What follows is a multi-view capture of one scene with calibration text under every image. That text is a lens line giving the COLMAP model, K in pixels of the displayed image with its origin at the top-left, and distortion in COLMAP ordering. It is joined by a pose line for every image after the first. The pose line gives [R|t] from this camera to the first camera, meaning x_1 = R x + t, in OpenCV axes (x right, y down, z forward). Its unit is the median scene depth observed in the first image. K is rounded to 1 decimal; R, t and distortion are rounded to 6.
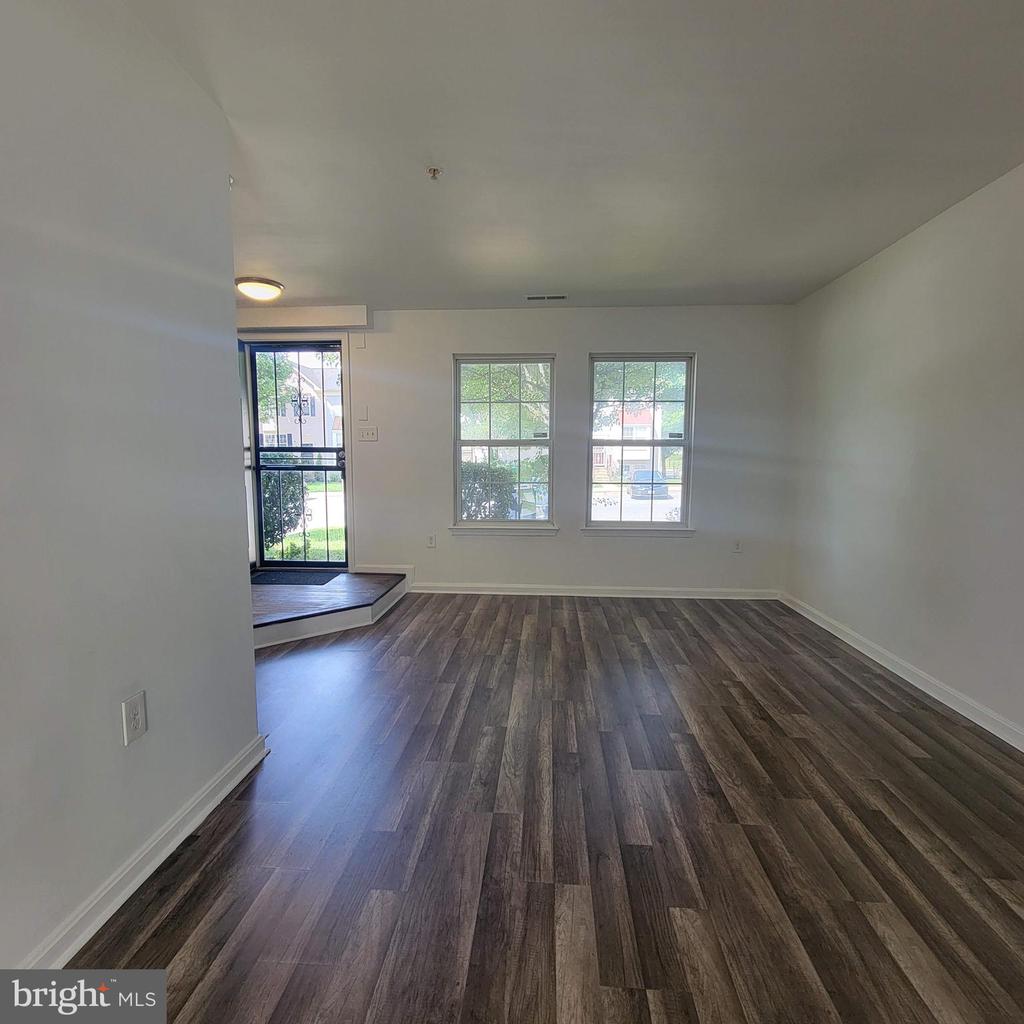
lens RADIAL K [[558.2, 0, 509.2], [0, 558.2, 515.4], [0, 0, 1]] dist [-0.004955, 0.008300]
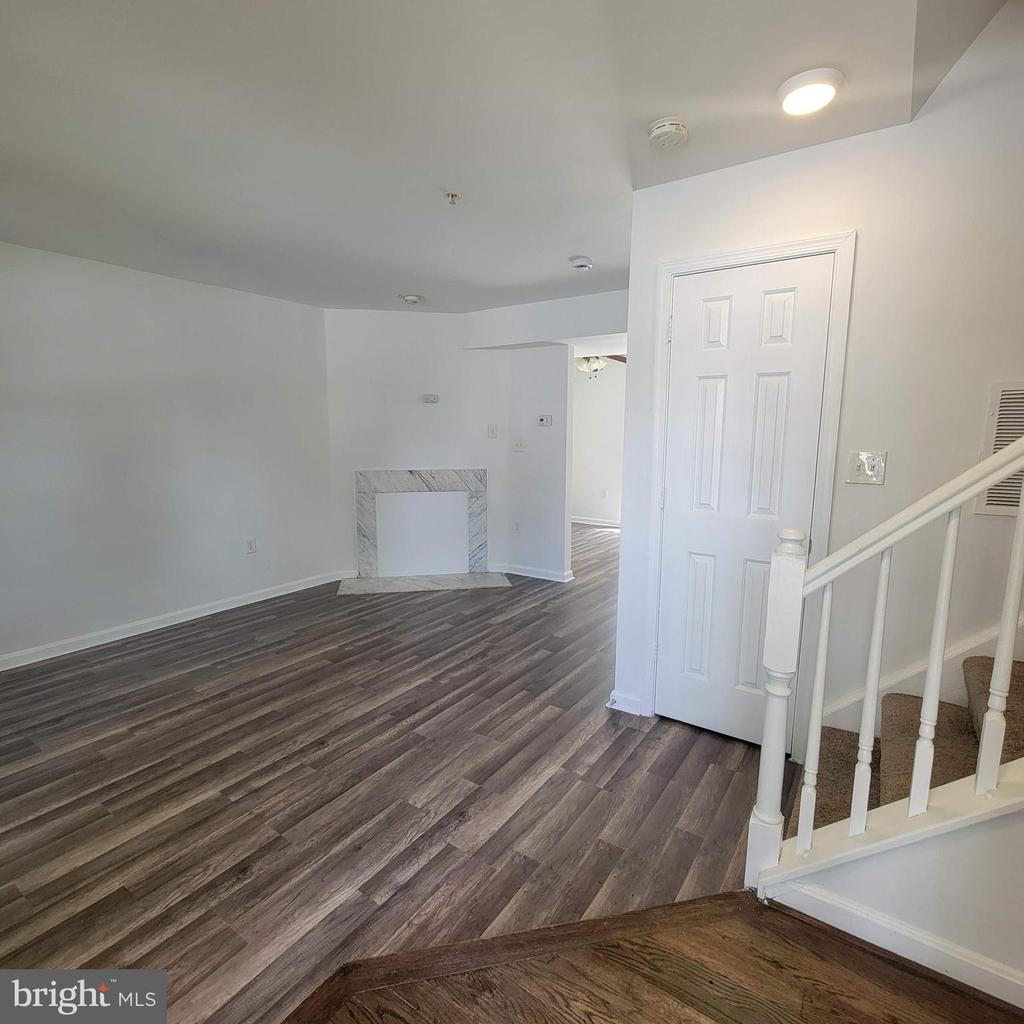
lens RADIAL K [[558.2, 0, 509.2], [0, 558.2, 515.4], [0, 0, 1]] dist [-0.004955, 0.008300]
pose [[-0.862247, -0.079613, 0.500192, -0.635435], [0.051487, 0.968676, 0.242933, -0.231601], [-0.503865, 0.235222, -0.831138, 1.563480]]
